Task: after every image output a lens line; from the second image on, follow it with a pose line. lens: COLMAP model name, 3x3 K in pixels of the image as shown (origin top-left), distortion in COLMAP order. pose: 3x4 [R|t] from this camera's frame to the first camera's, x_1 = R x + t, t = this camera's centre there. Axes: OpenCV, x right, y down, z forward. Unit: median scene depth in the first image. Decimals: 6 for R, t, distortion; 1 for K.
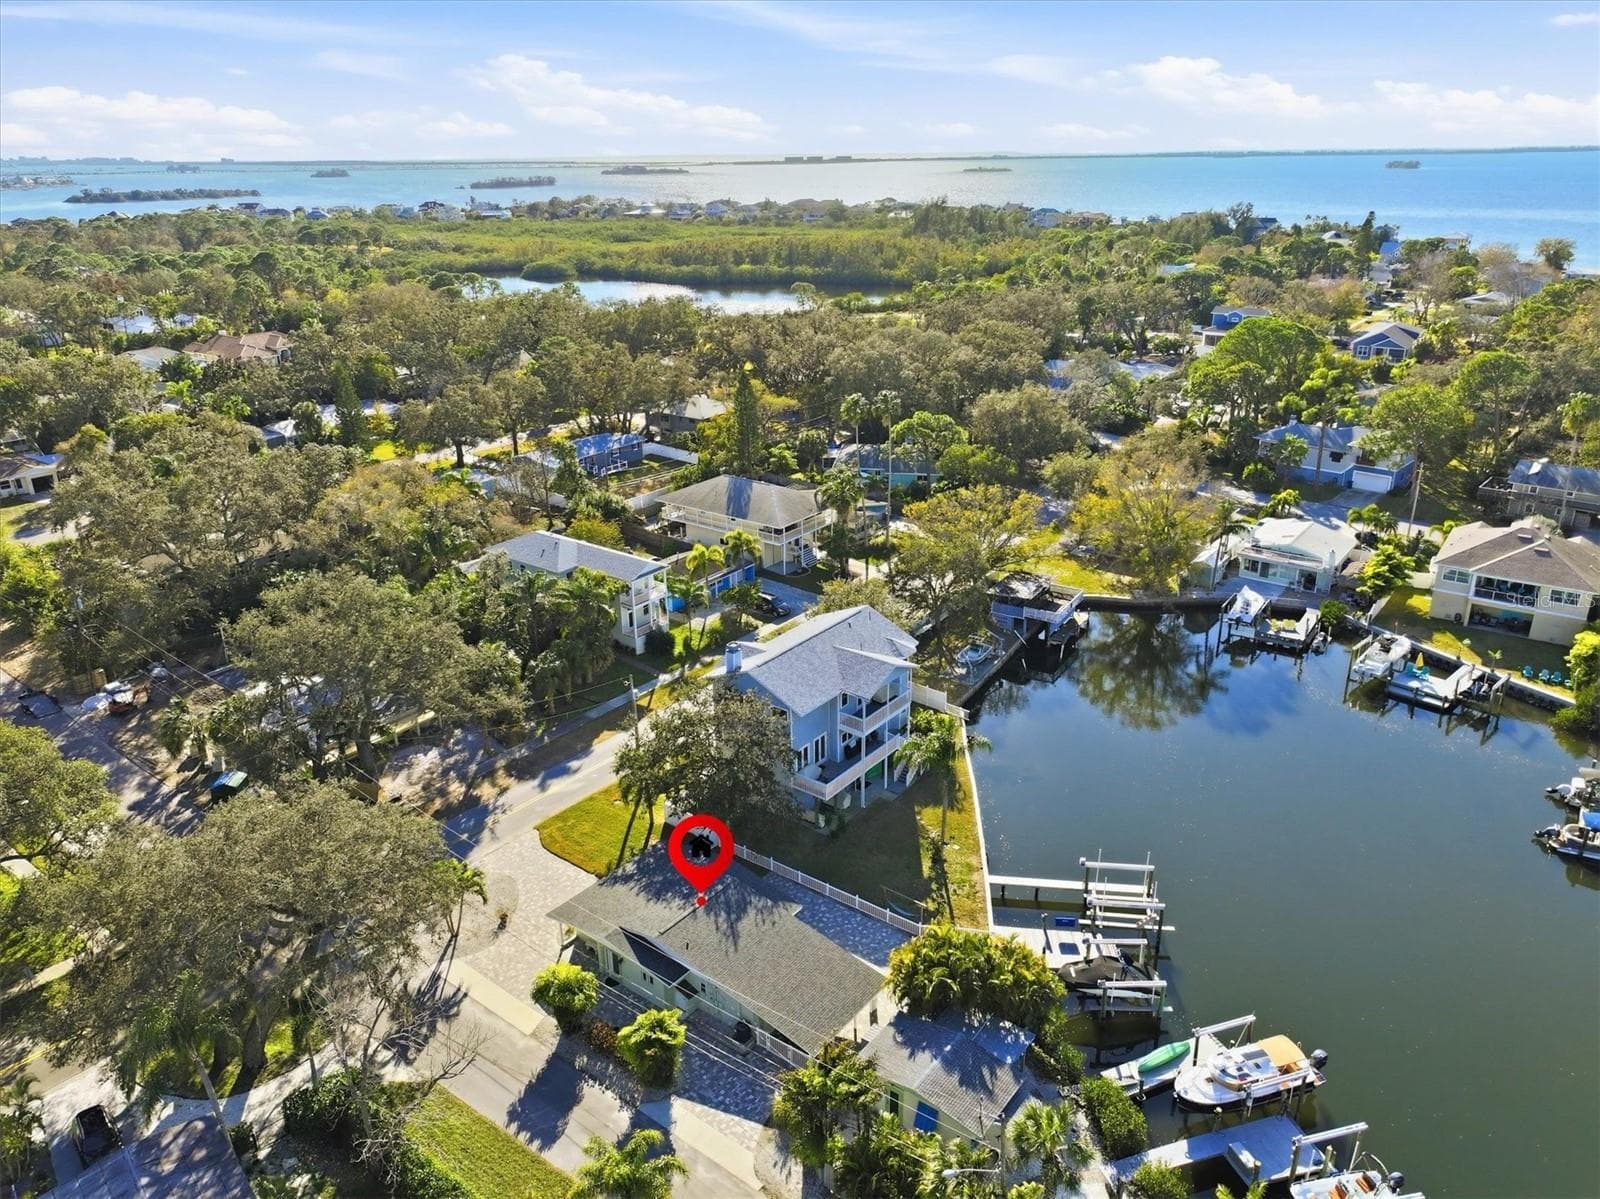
lens RADIAL K [[1120.2, 0, 805.9], [0, 1120.2, 591.8], [0, 0, 1]] dist [0.002887, 0.006398]
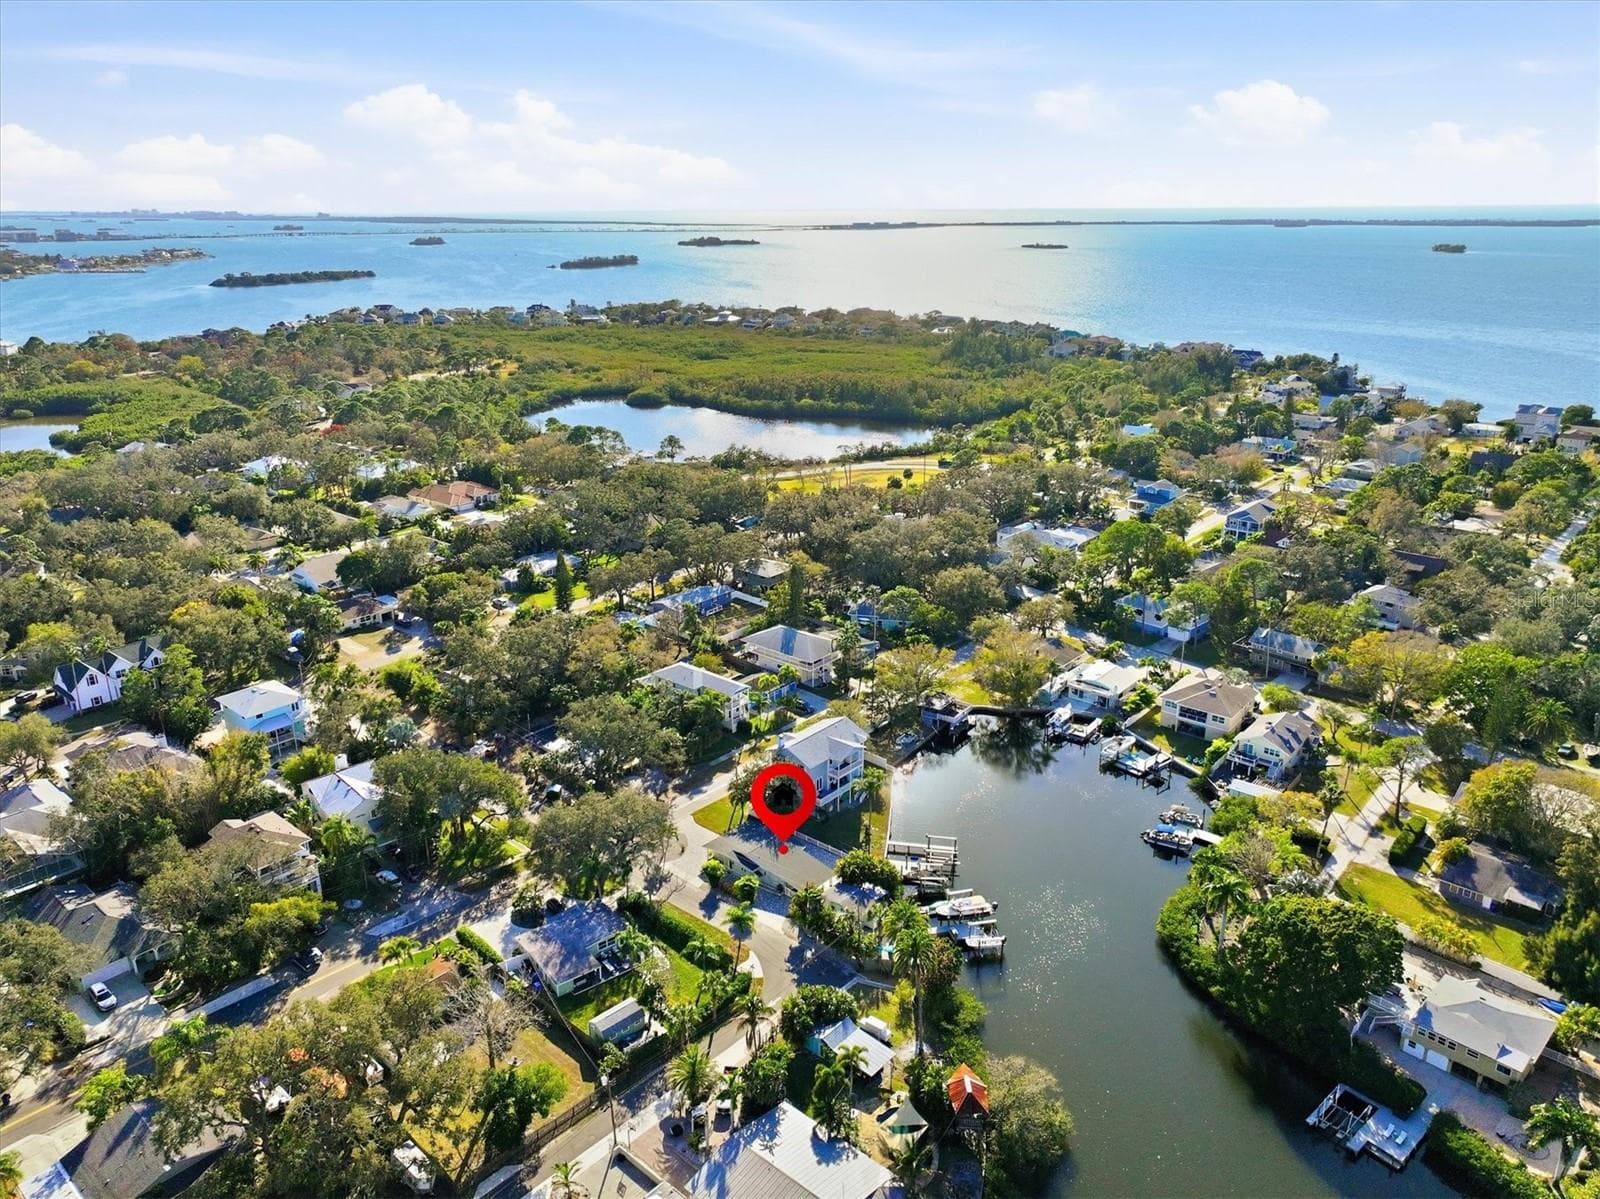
lens RADIAL K [[1120.2, 0, 805.9], [0, 1120.2, 591.8], [0, 0, 1]] dist [0.002887, 0.006398]
pose [[0.998262, 0.026330, -0.052719, 0.067444], [-0.028470, 0.998783, -0.040276, -0.107572], [0.051594, 0.041707, 0.997797, -0.886001]]
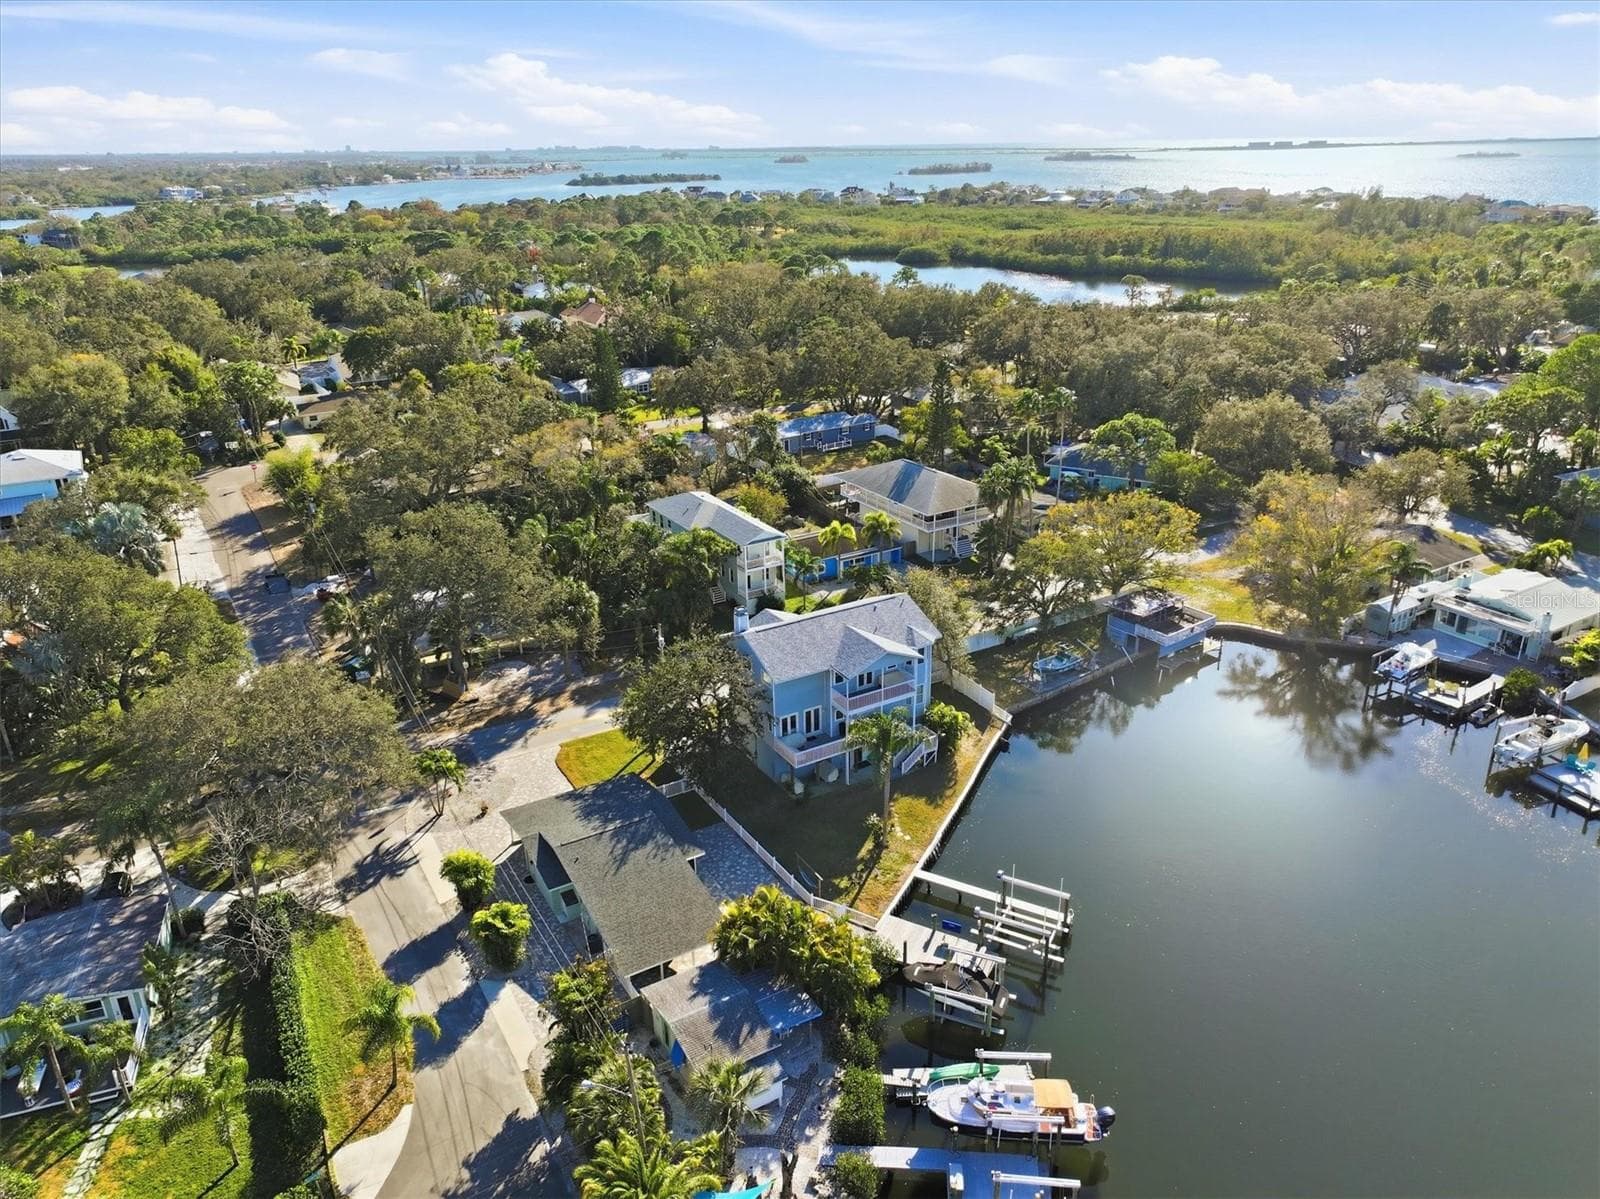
lens RADIAL K [[1120.2, 0, 805.9], [0, 1120.2, 591.8], [0, 0, 1]] dist [0.002887, 0.006398]
pose [[0.930302, 0.133442, -0.341659, 0.252192], [-0.129729, 0.990973, 0.033806, -0.009005], [0.343086, 0.012873, 0.939216, 0.015062]]
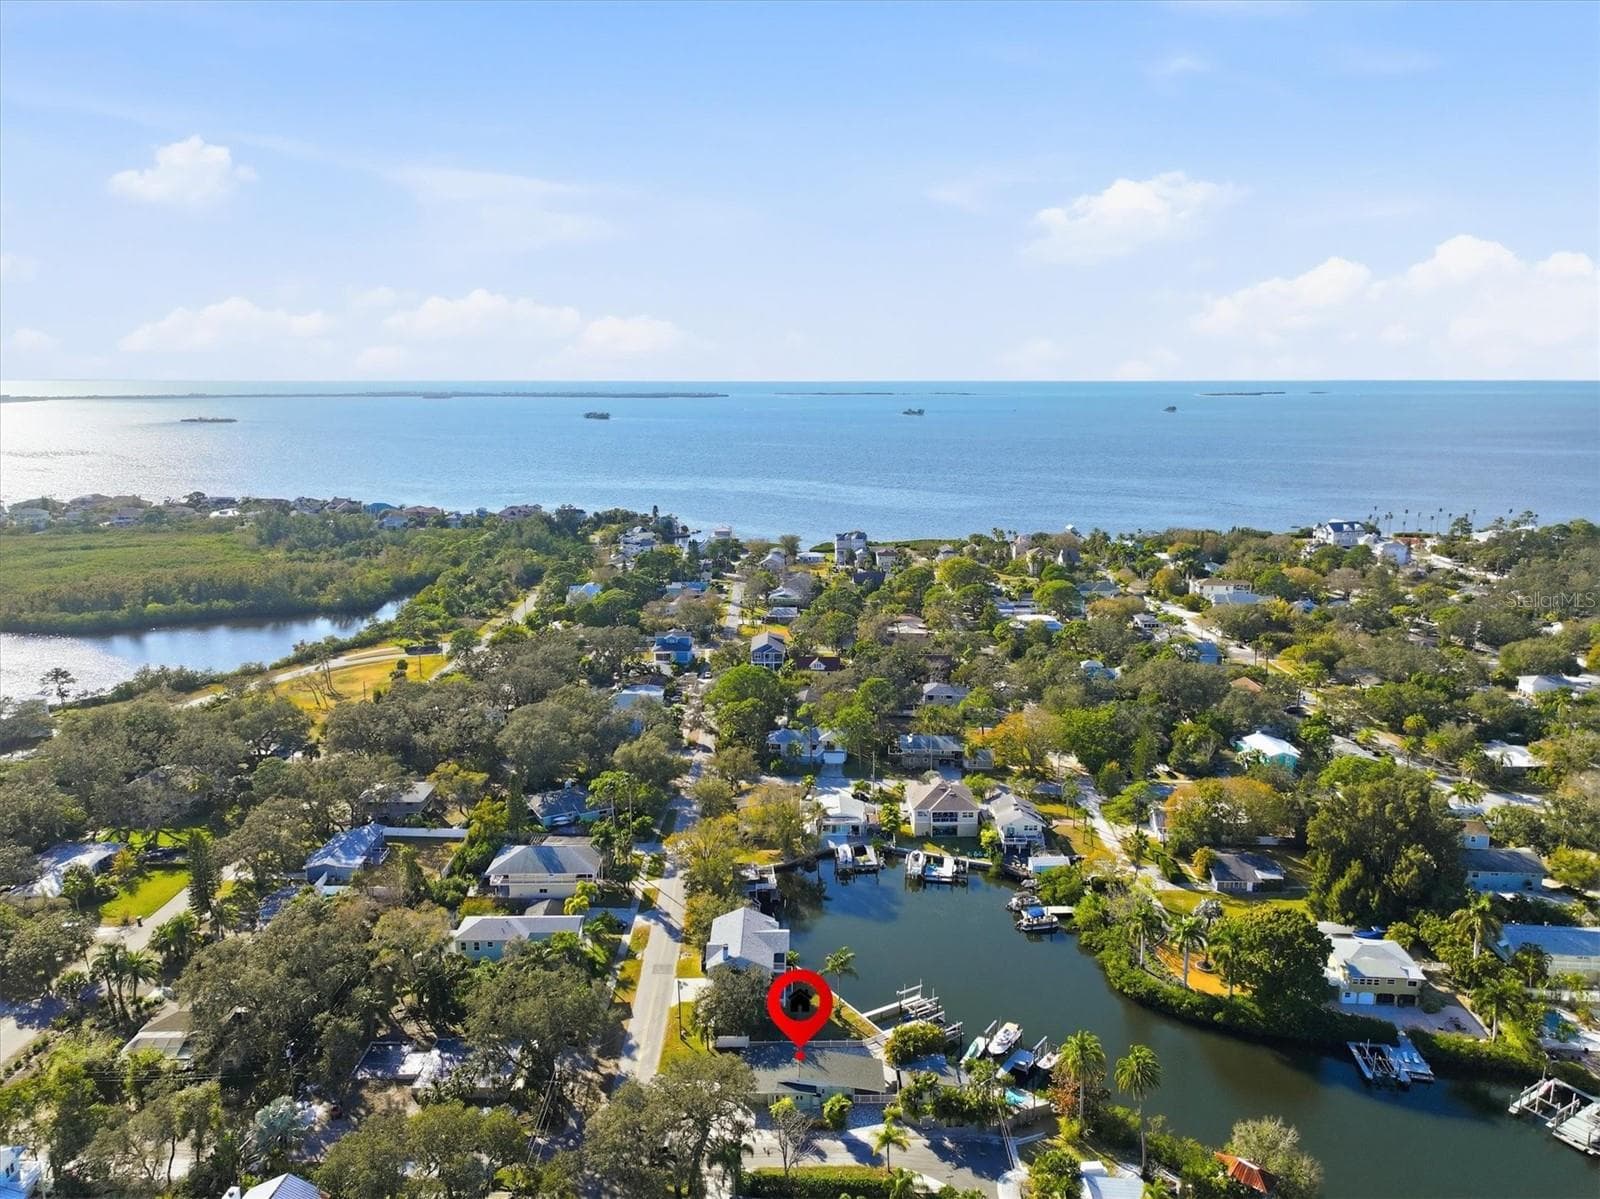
lens RADIAL K [[1120.2, 0, 805.9], [0, 1120.2, 591.8], [0, 0, 1]] dist [0.002887, 0.006398]
pose [[0.786266, -0.103656, 0.609131, -0.793501], [0.215843, 0.969800, -0.113579, -0.220808], [-0.578962, 0.220780, 0.784894, -0.575561]]
